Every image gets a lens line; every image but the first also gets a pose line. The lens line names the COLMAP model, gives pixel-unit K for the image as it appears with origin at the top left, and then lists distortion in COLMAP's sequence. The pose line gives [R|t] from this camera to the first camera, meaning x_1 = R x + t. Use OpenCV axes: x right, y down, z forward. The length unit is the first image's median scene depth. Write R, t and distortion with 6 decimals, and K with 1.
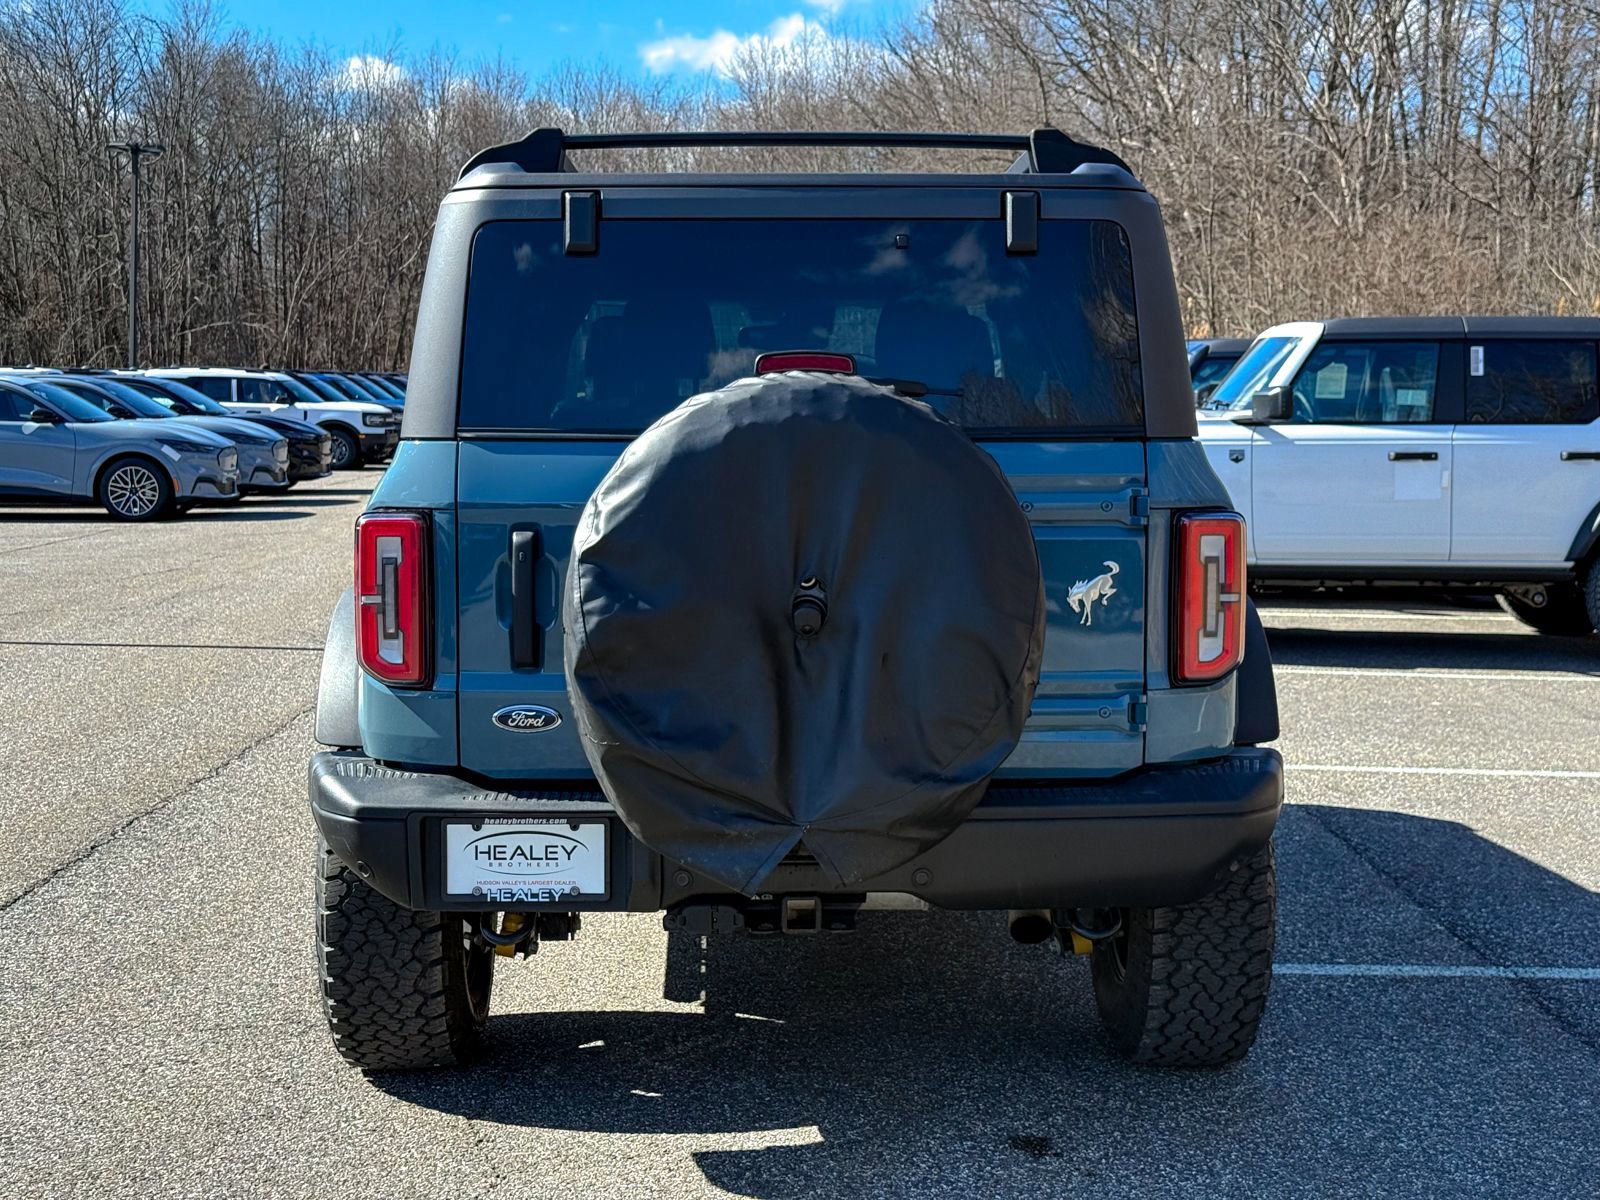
lens RADIAL K [[2492.8, 0, 824.1], [0, 2492.8, 597.0], [0, 0, 1]] dist [0.094461, 0.000000]
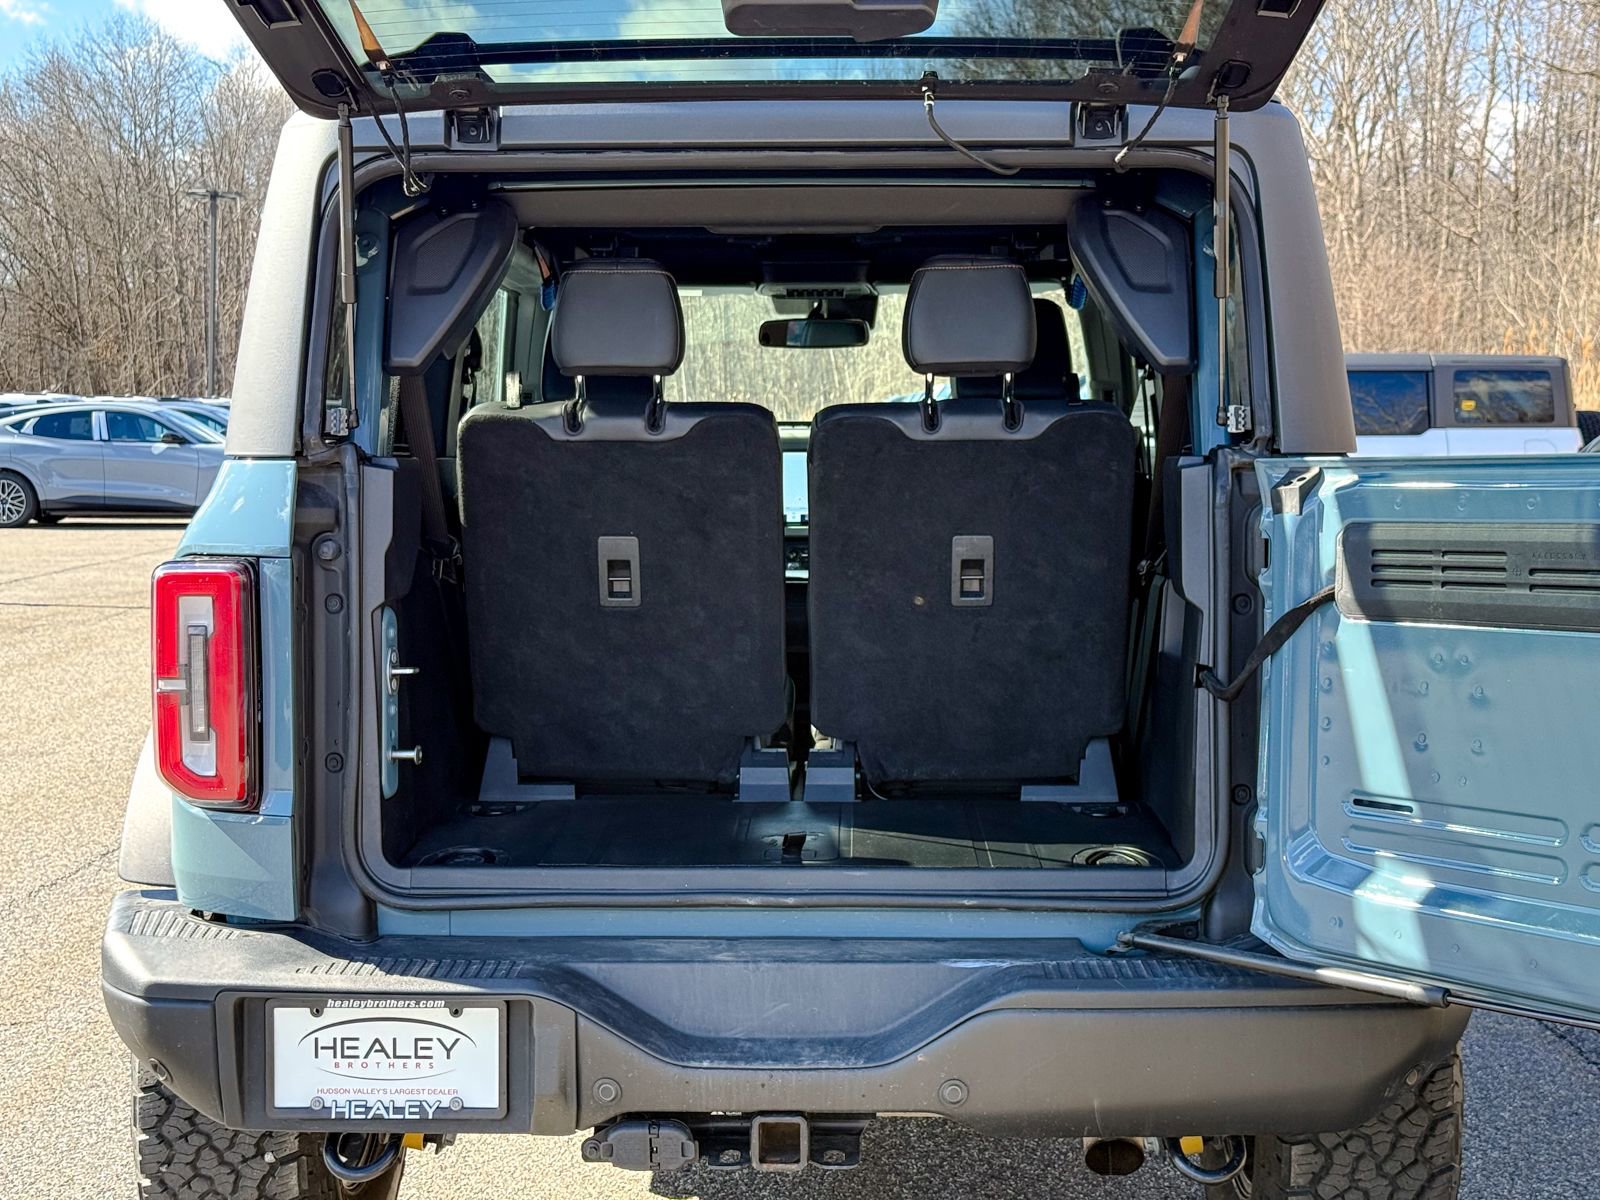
lens RADIAL K [[2492.8, 0, 804.9], [0, 2492.8, 598.8], [0, 0, 1]] dist [0.094461, 0.000000]
pose [[0.998617, -0.001658, -0.052553, 0.034399], [0.001103, 0.999943, -0.010575, -0.015753], [0.052567, 0.010502, 0.998562, 0.304727]]
